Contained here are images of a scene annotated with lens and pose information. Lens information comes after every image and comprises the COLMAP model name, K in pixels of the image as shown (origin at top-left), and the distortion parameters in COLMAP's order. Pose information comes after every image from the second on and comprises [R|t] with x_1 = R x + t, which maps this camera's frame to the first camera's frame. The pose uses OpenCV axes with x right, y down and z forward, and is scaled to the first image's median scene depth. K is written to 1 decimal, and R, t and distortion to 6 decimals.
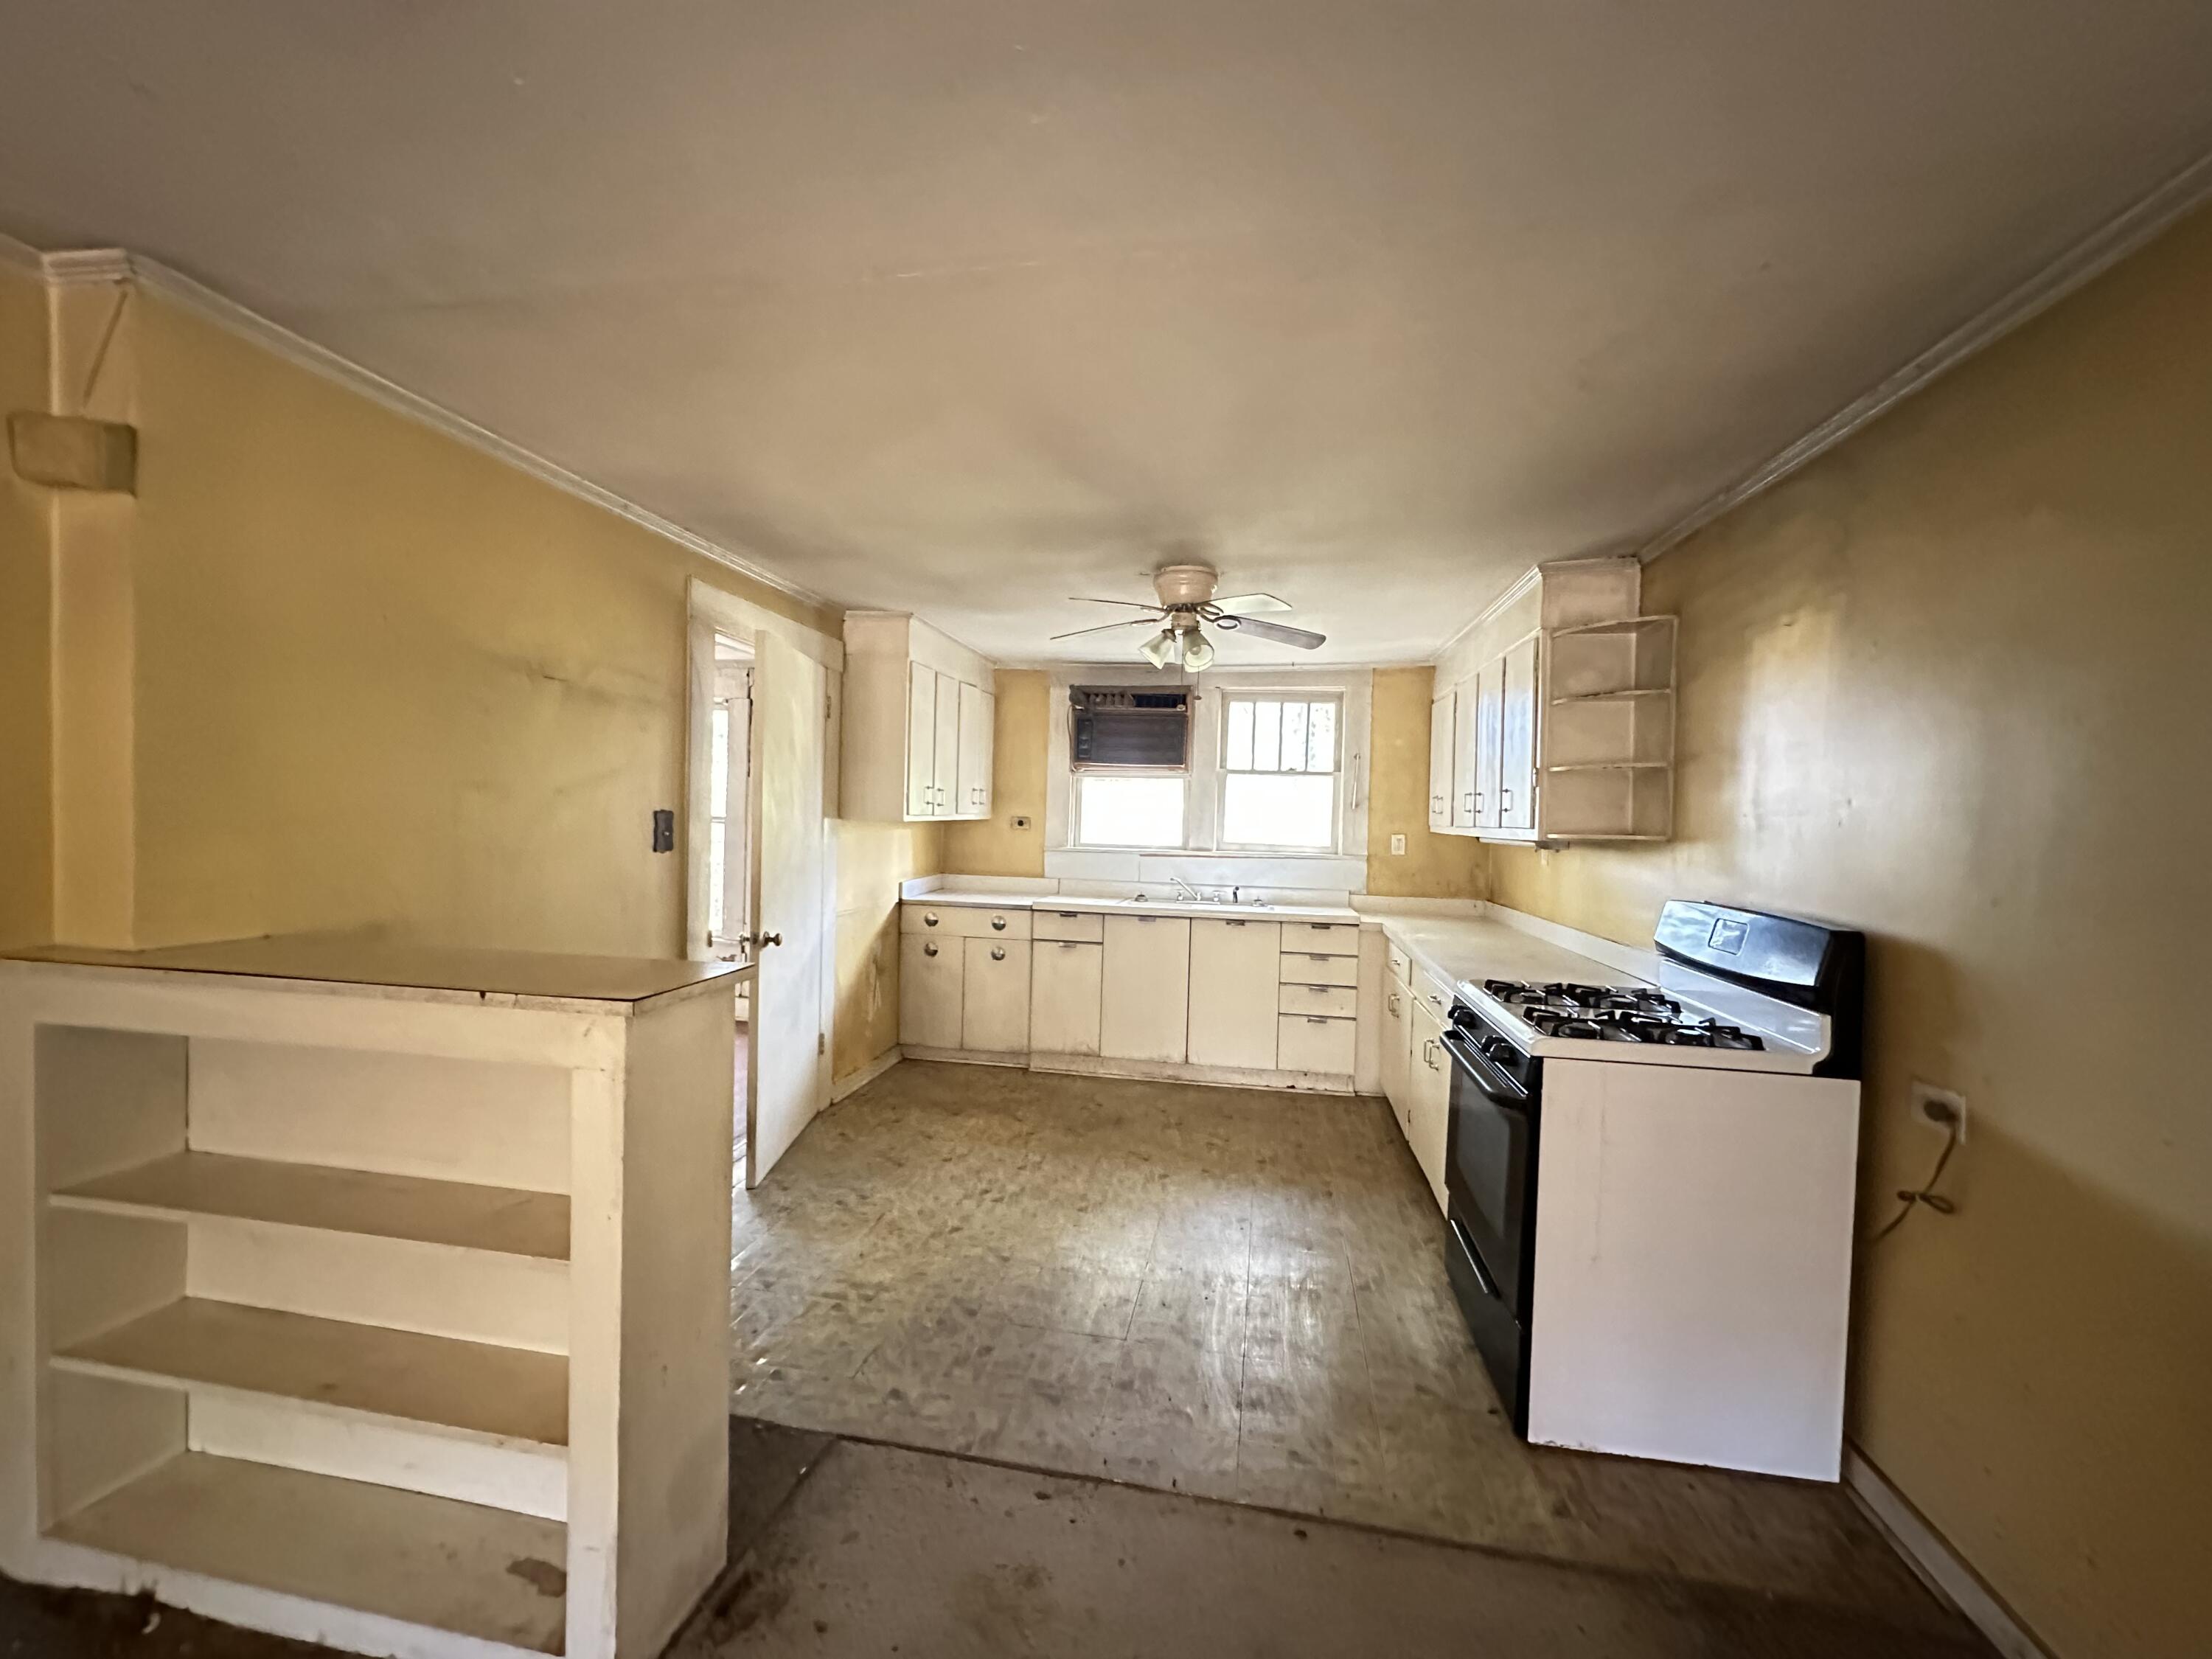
lens RADIAL K [[888.4, 0, 1109.5], [0, 888.4, 824.3], [0, 0, 1]] dist [-0.002445, -0.000158]
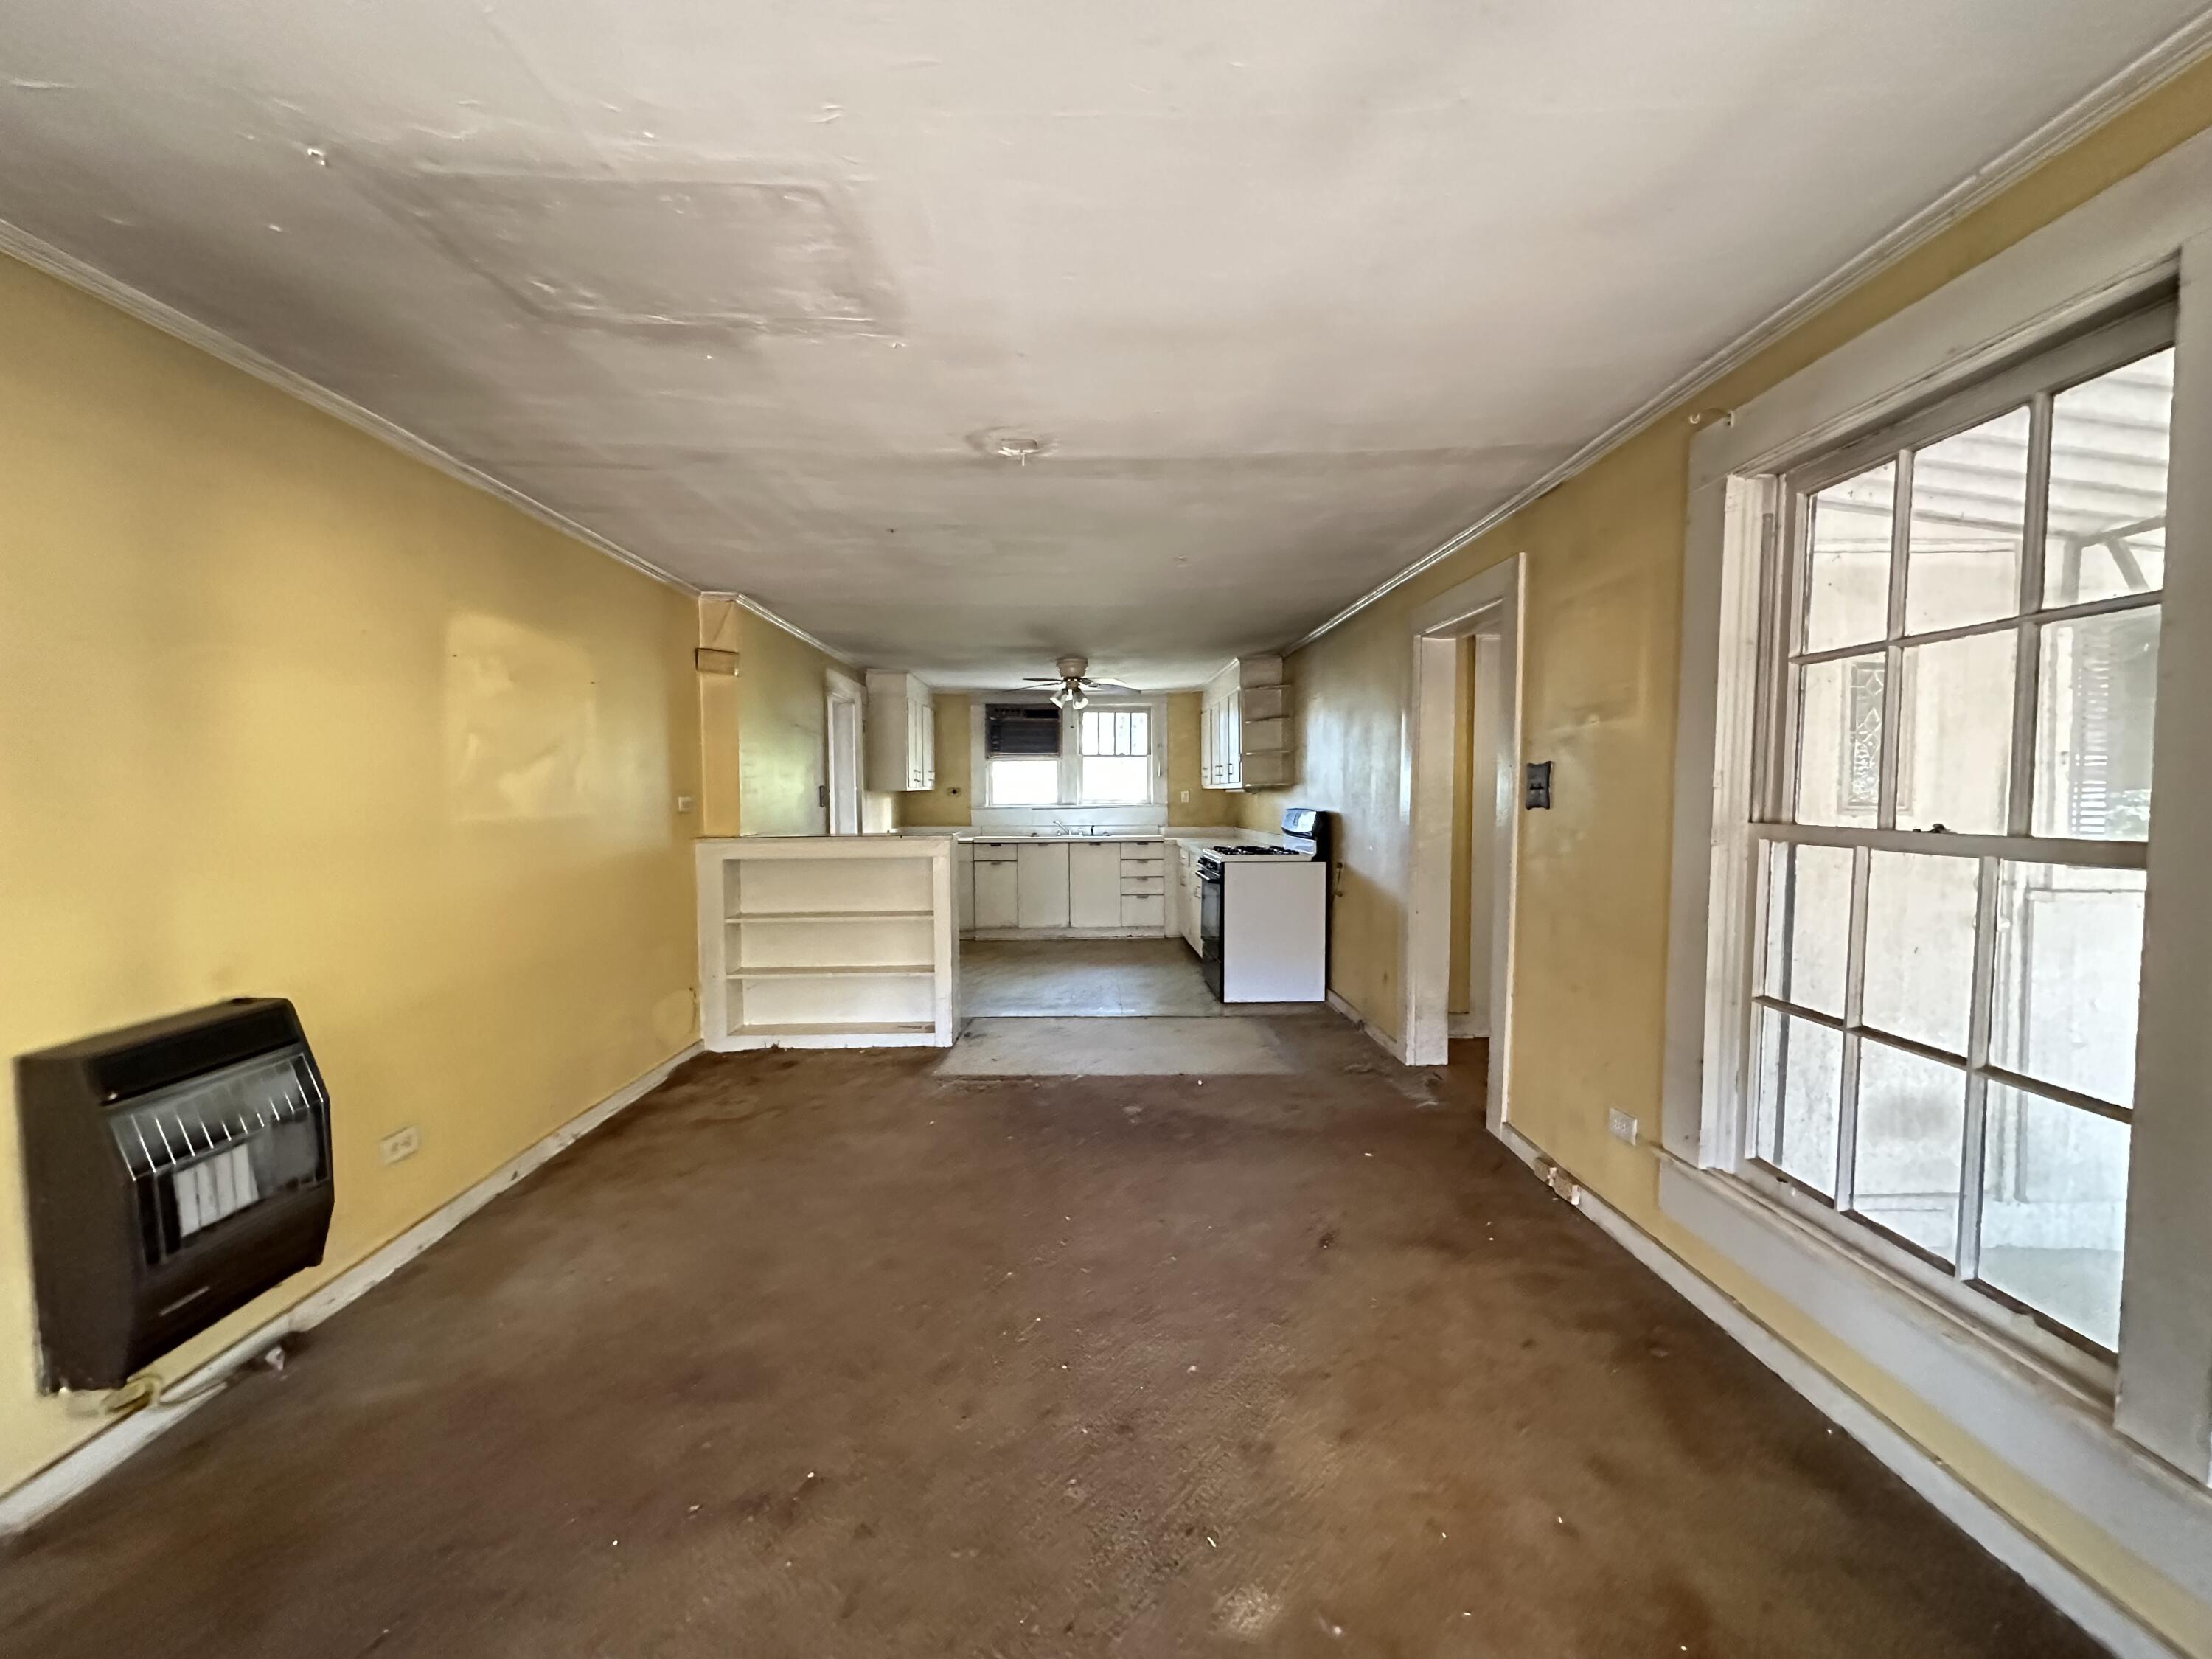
lens RADIAL K [[888.4, 0, 1114.1], [0, 888.4, 828.9], [0, 0, 1]] dist [-0.002445, -0.000158]
pose [[0.977477, -0.041808, 0.206861, -0.175644], [0.035152, 0.998742, 0.035750, 0.020550], [-0.208095, -0.027673, 0.977717, -0.690172]]
